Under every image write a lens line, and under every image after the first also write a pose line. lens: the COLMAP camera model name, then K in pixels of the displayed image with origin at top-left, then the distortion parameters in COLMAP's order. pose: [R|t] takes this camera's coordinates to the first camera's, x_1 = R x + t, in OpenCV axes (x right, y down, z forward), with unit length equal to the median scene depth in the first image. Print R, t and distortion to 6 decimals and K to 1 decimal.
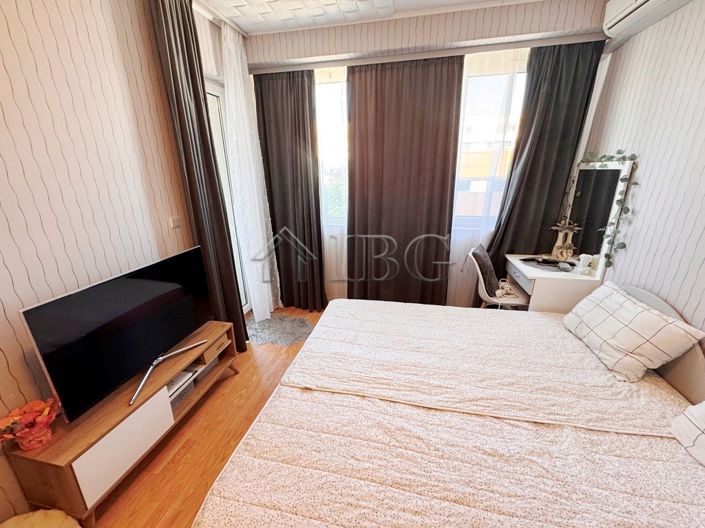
lens RADIAL K [[281.6, 0, 354.6], [0, 281.6, 263.0], [0, 0, 1]] dist [-0.002551, 0.000037]
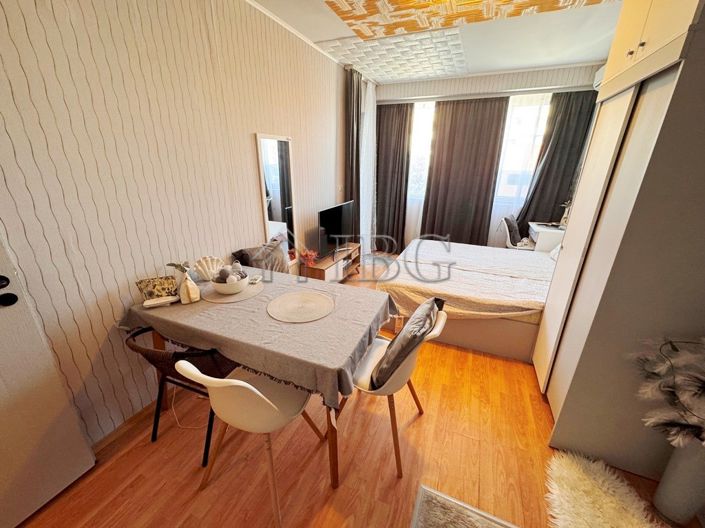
lens RADIAL K [[281.6, 0, 350.7], [0, 281.6, 264.5], [0, 0, 1]] dist [-0.002551, 0.000037]
pose [[0.978561, 0.092382, -0.184075, -0.122040], [-0.085973, 0.995390, 0.042517, 0.237849], [0.187154, -0.025780, 0.981992, -0.759428]]
